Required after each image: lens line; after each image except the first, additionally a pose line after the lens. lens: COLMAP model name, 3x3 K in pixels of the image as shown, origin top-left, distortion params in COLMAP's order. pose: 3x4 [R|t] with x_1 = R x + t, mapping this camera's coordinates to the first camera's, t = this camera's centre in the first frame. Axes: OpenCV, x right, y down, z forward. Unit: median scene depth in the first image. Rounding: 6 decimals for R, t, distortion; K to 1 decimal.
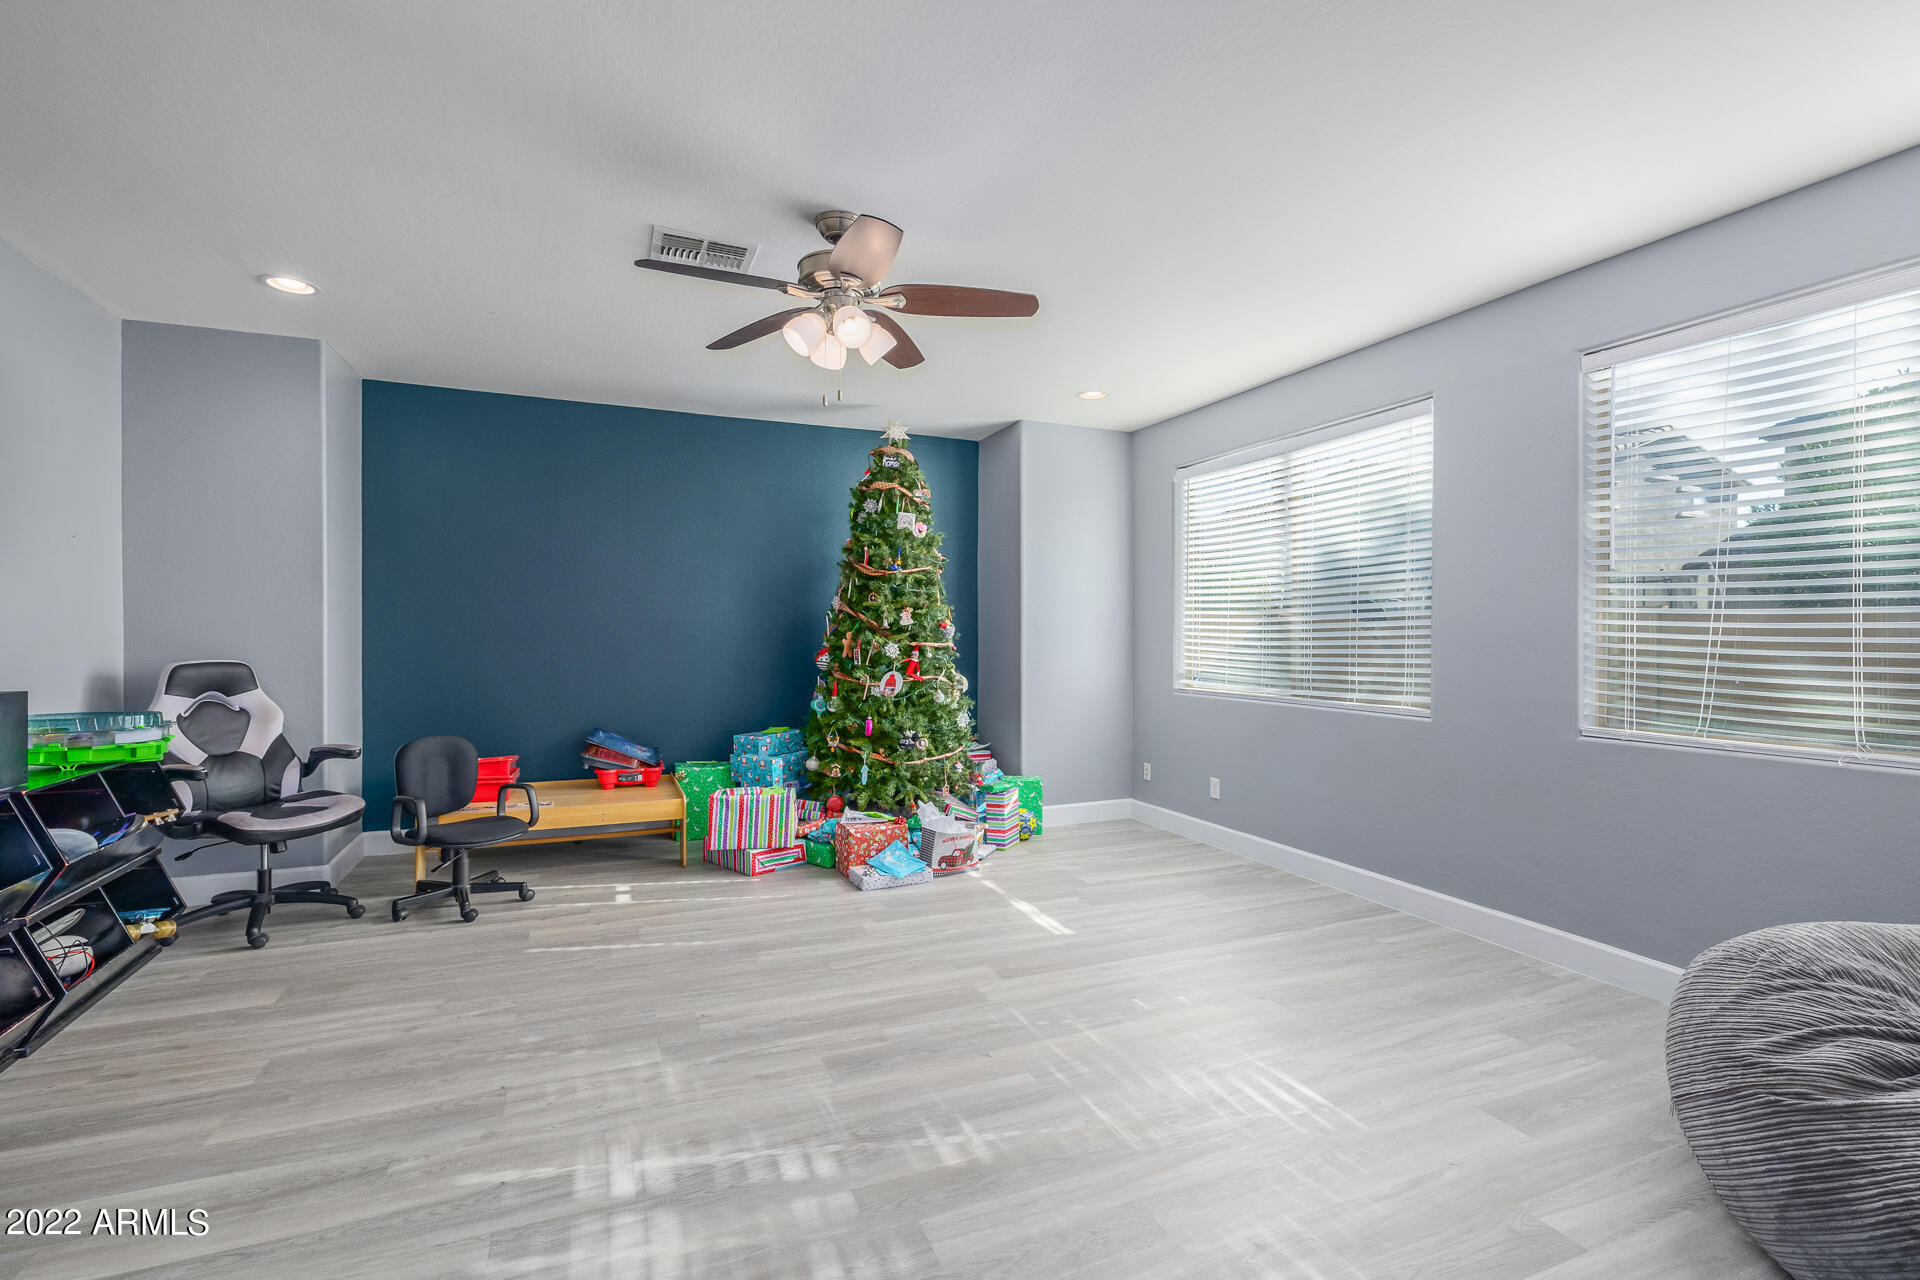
lens RADIAL K [[857.5, 0, 960.0], [0, 857.5, 640.0], [0, 0, 1]] dist [-0.000886, -0.000267]
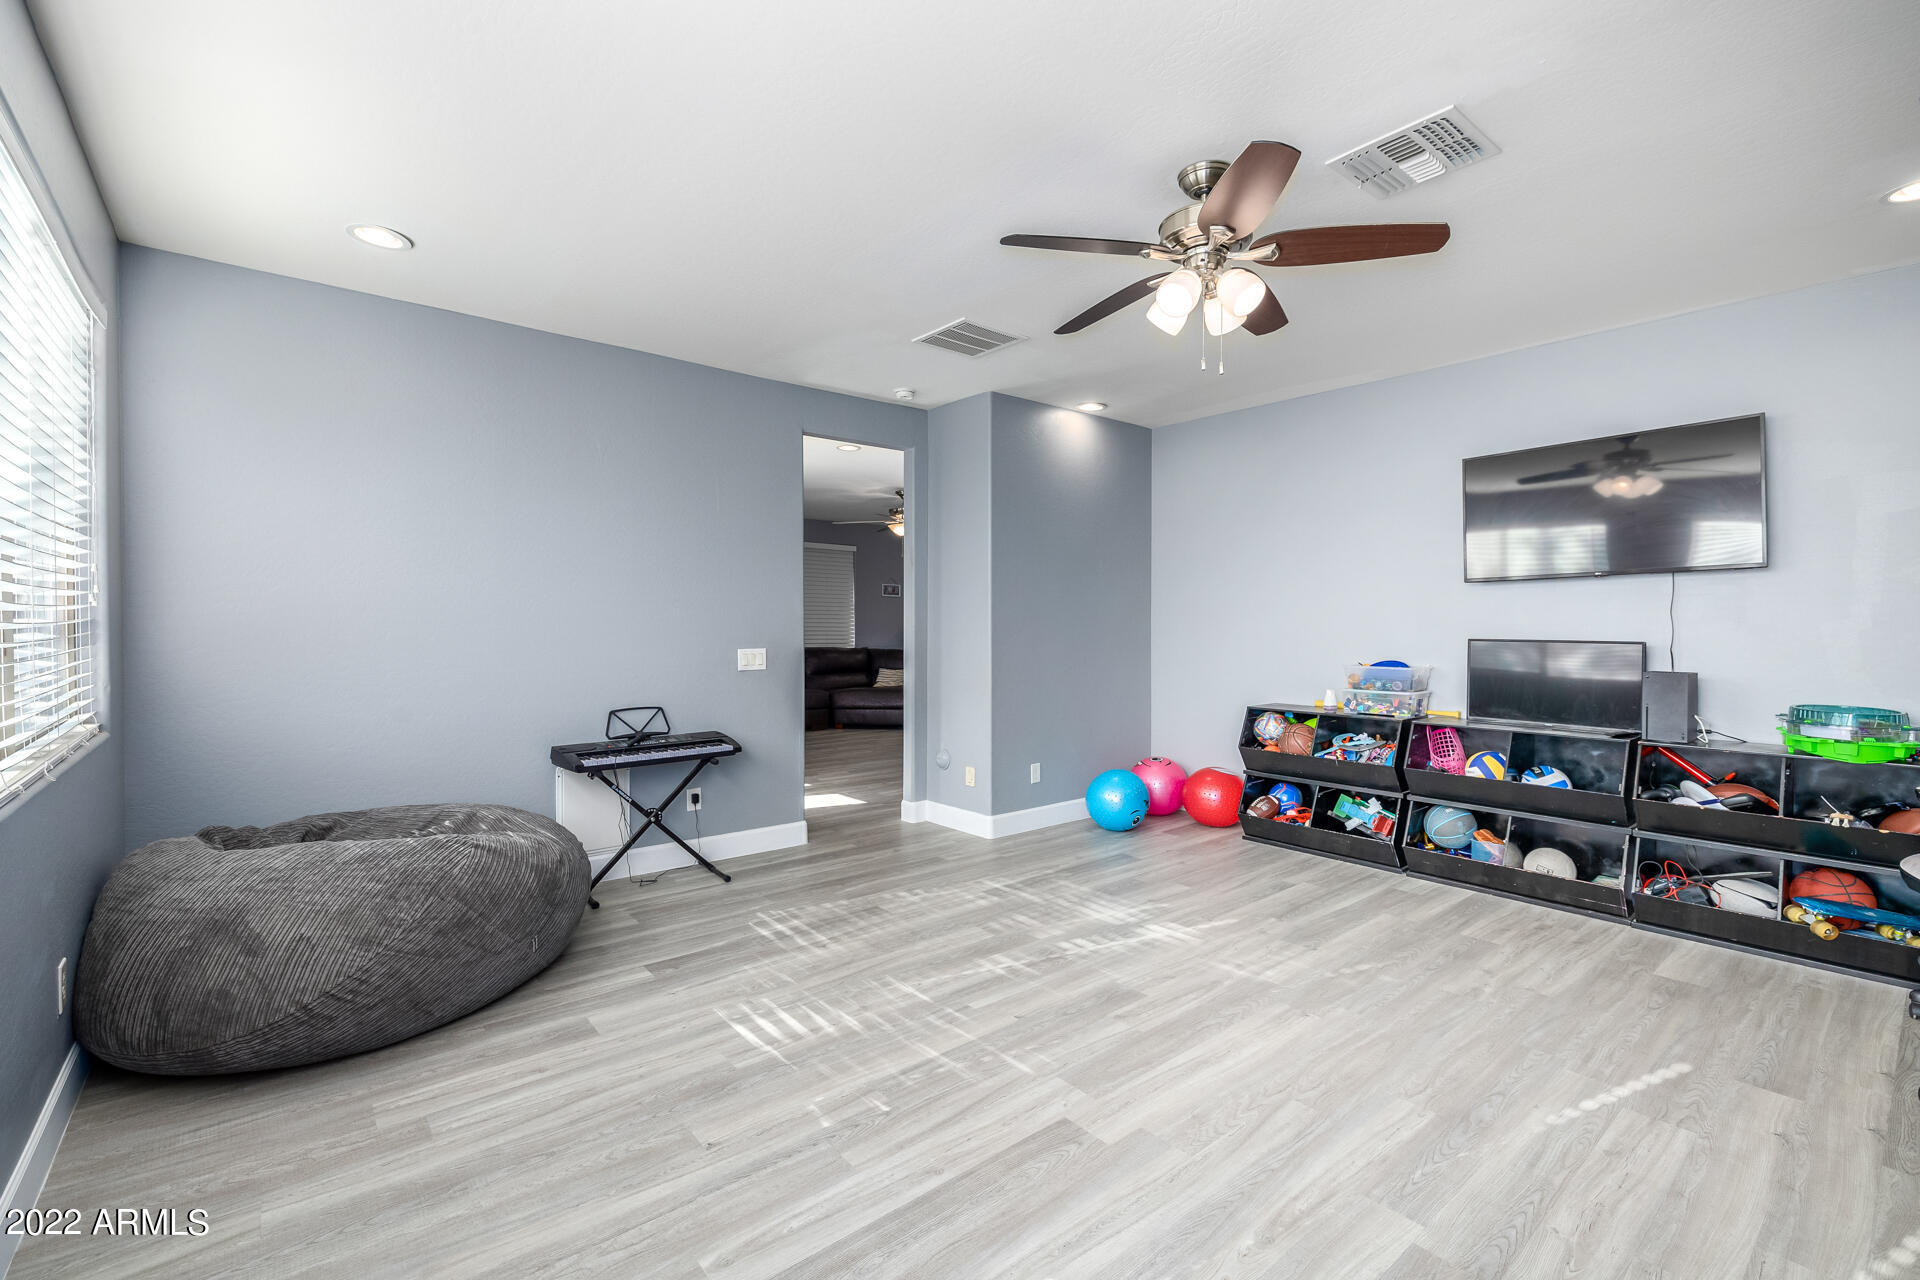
lens RADIAL K [[840.5, 0, 960.0], [0, 840.5, 640.0], [0, 0, 1]] dist [-0.000320, -0.000105]
pose [[-0.958705, -0.005197, -0.284355, 0.452487], [-0.012417, 0.999645, 0.023594, -0.025829], [0.284131, 0.026151, -0.958429, 2.186656]]
